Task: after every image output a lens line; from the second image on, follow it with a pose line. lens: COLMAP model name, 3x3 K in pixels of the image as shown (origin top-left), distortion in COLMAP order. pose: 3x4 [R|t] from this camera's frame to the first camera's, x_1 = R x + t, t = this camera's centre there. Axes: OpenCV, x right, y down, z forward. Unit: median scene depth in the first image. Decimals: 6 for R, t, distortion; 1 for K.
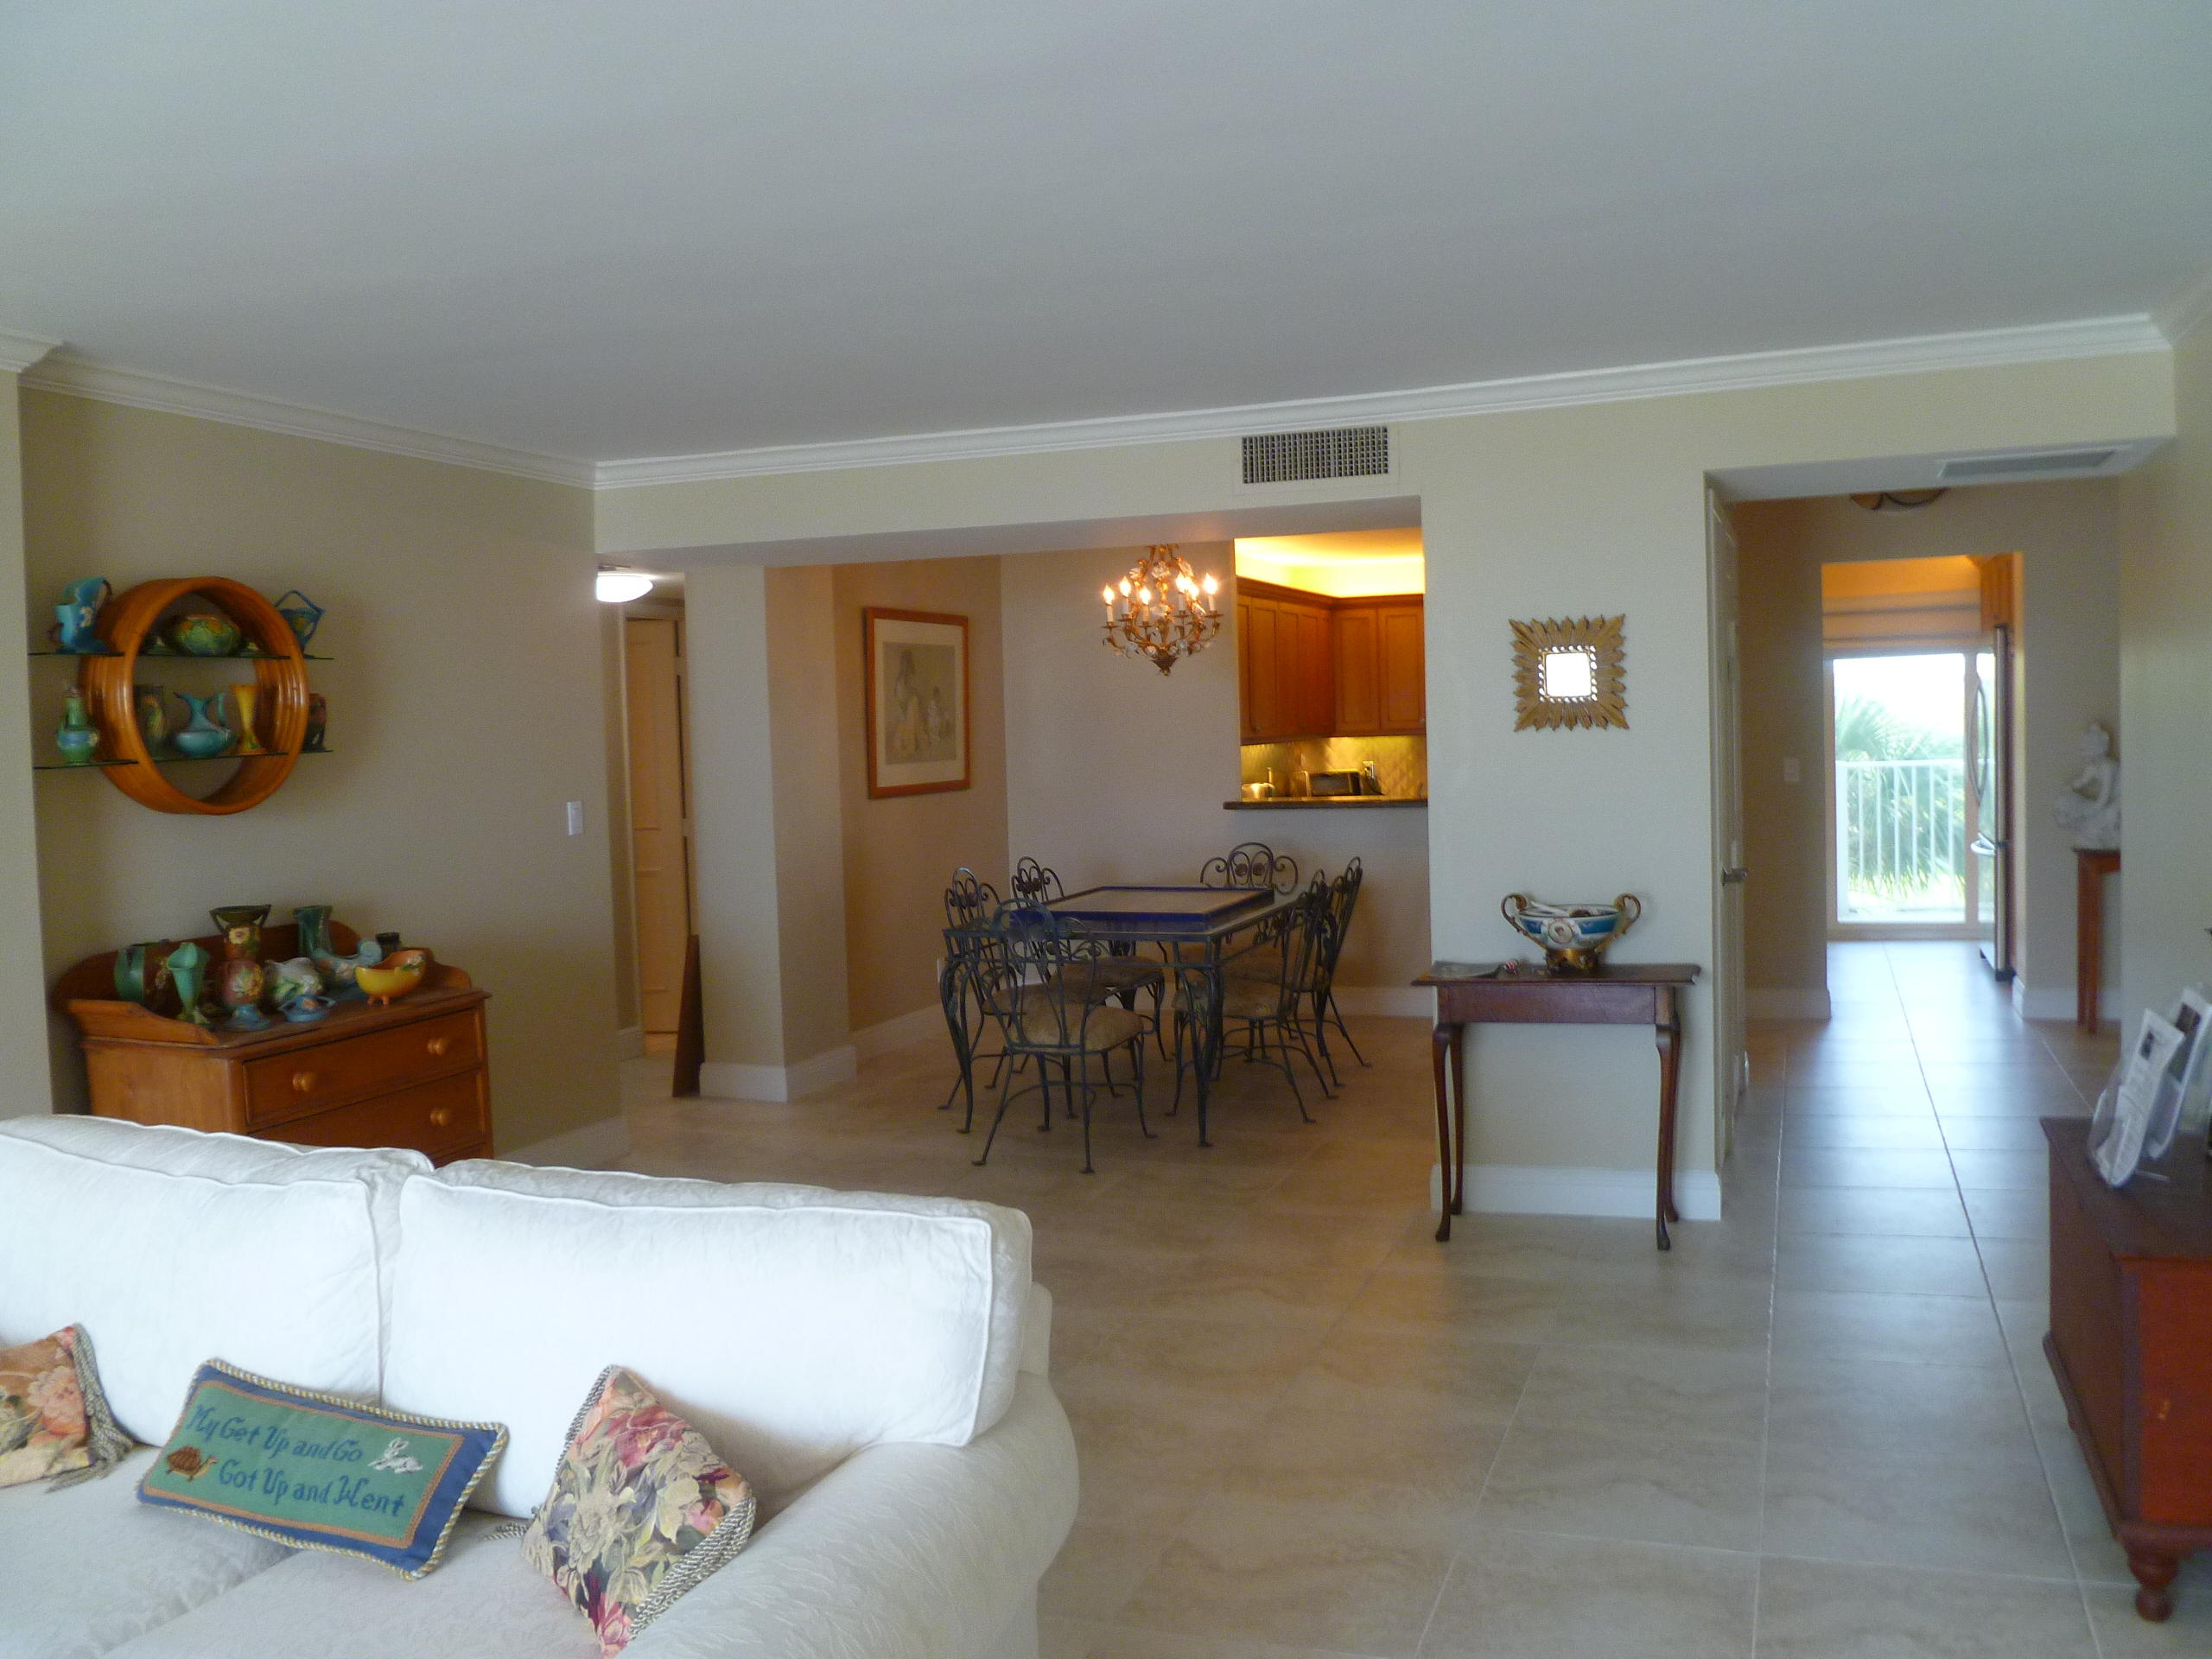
lens RADIAL K [[1872.4, 0, 1106.0], [0, 1872.4, 829.5], [0, 0, 1]] dist [-0.293189, 0.132092]
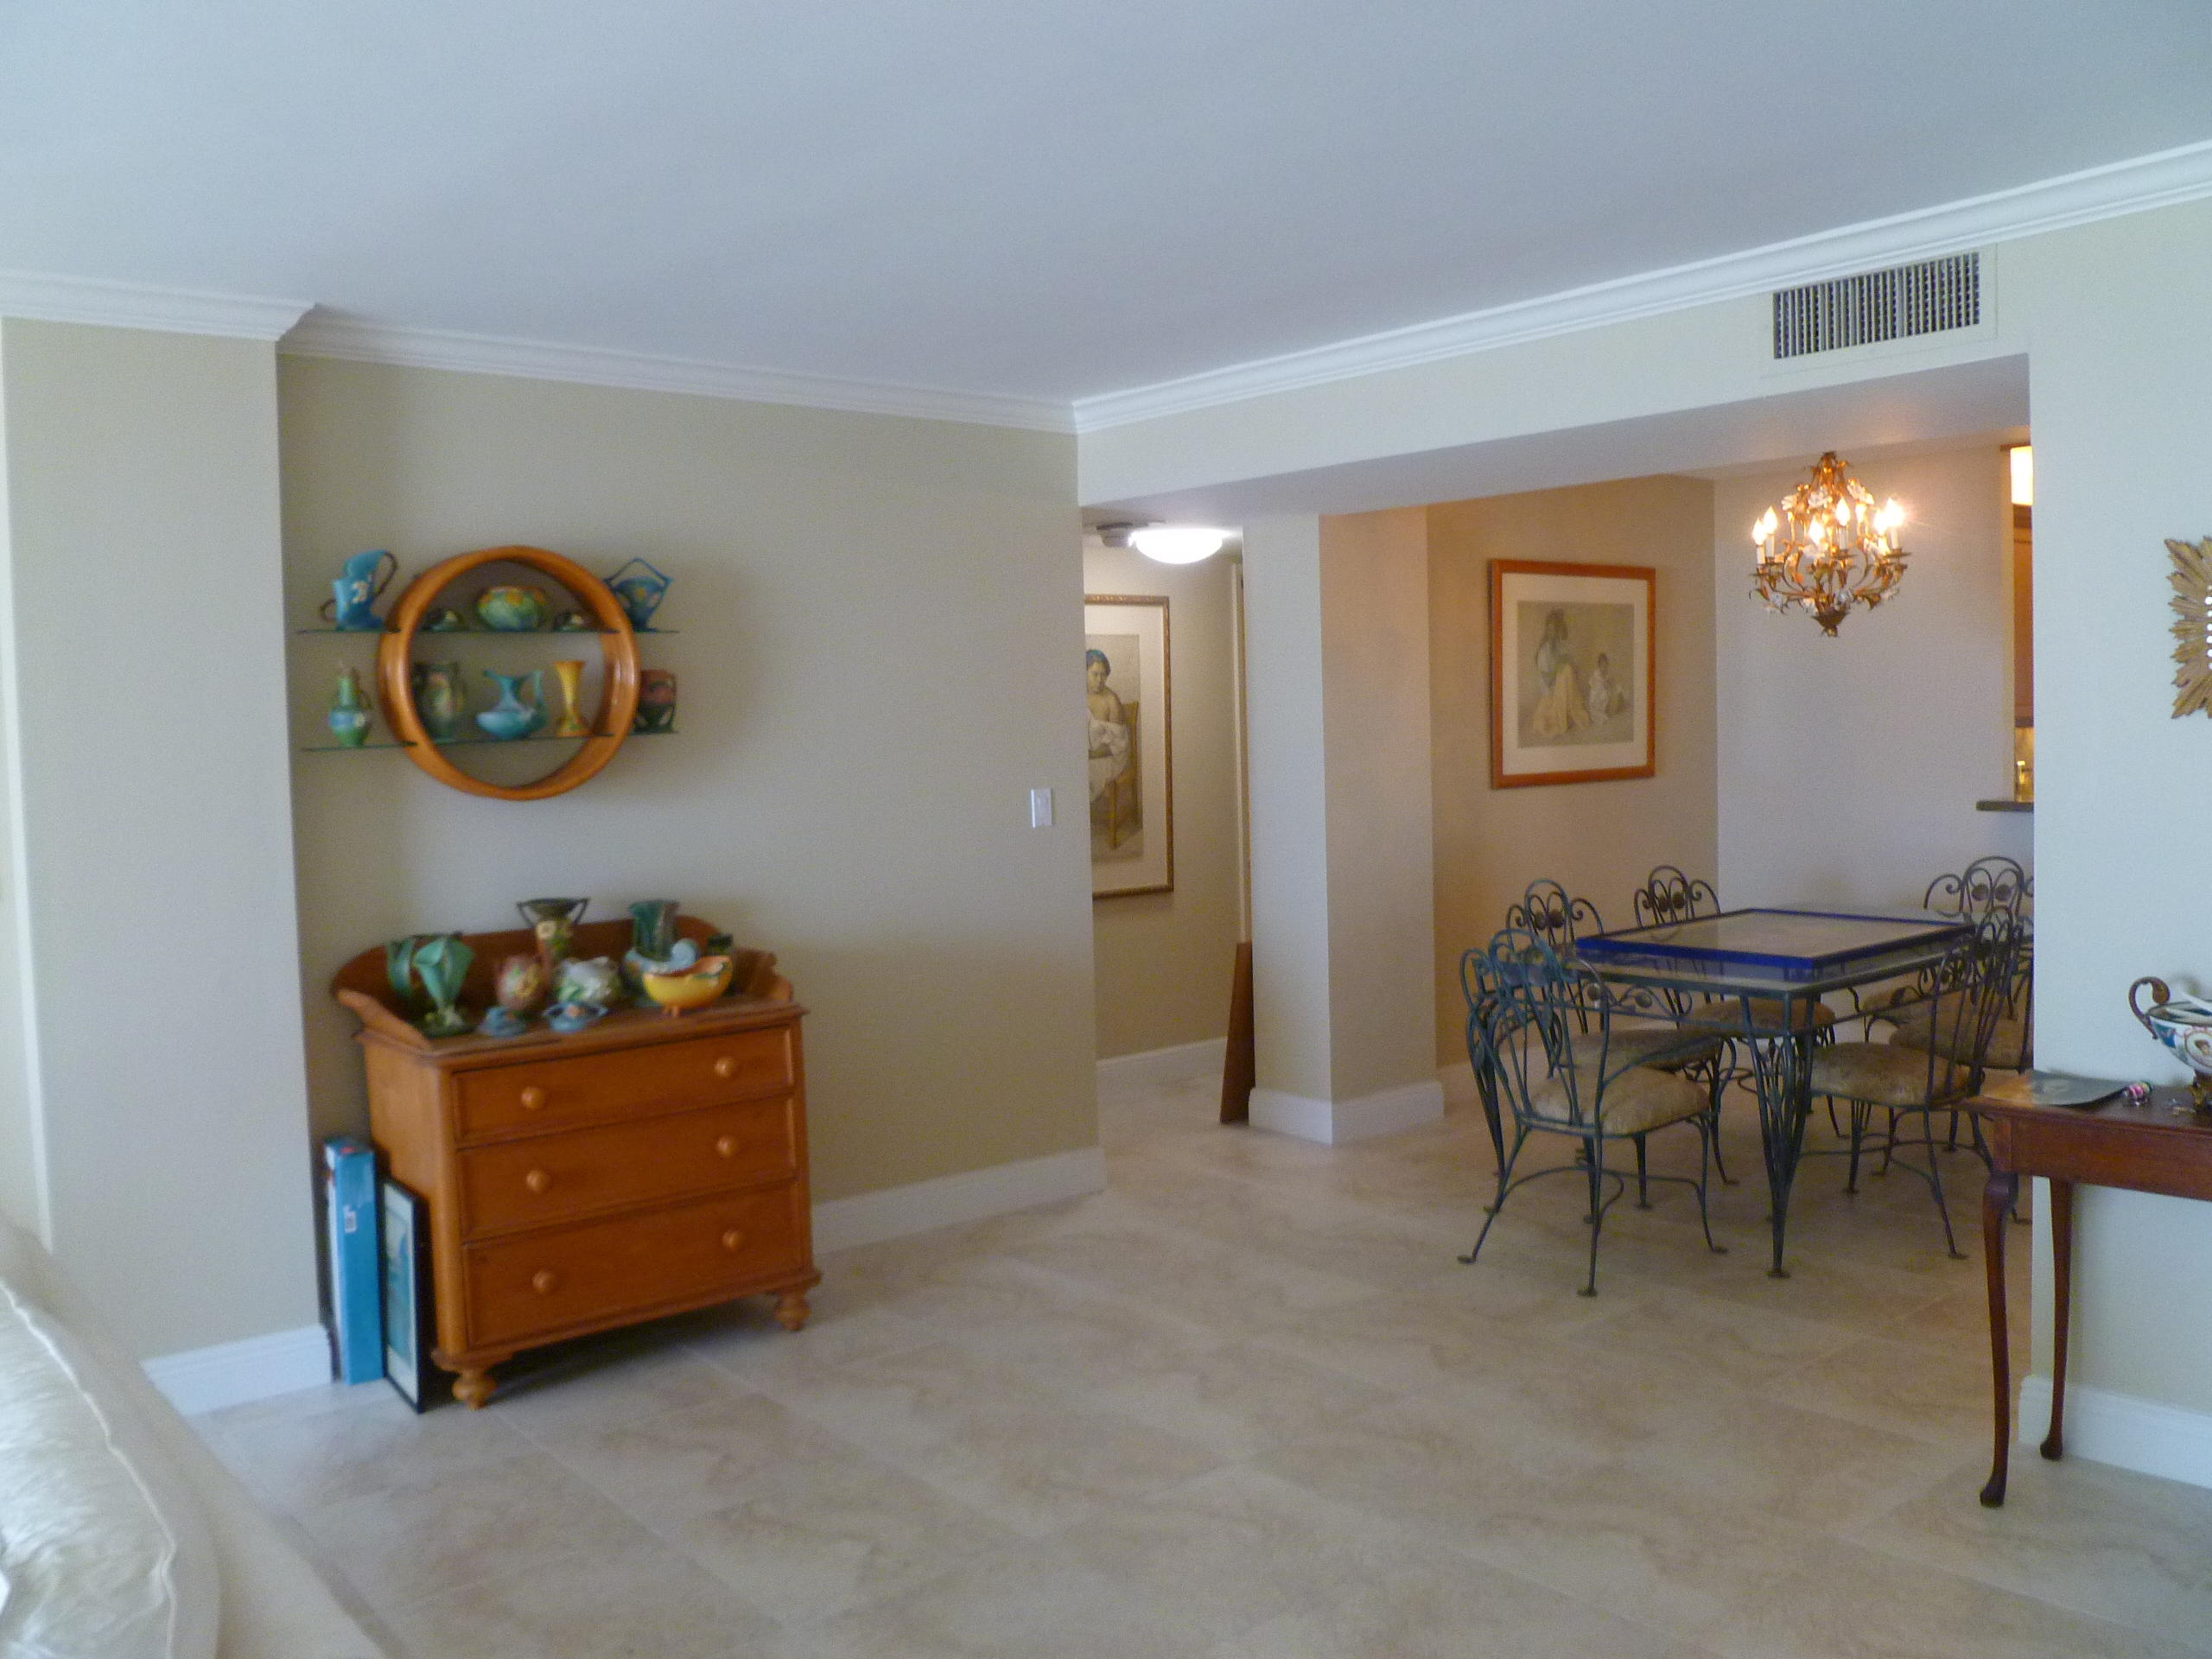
lens RADIAL K [[1806.1, 0, 1104.8], [0, 1806.1, 816.4], [0, 0, 1]] dist [-0.139975, -0.001334]
pose [[0.839488, 0.030861, -0.542501, 0.233330], [-0.023179, 0.999511, 0.020991, -0.023347], [0.542883, -0.005047, 0.839793, 0.316671]]
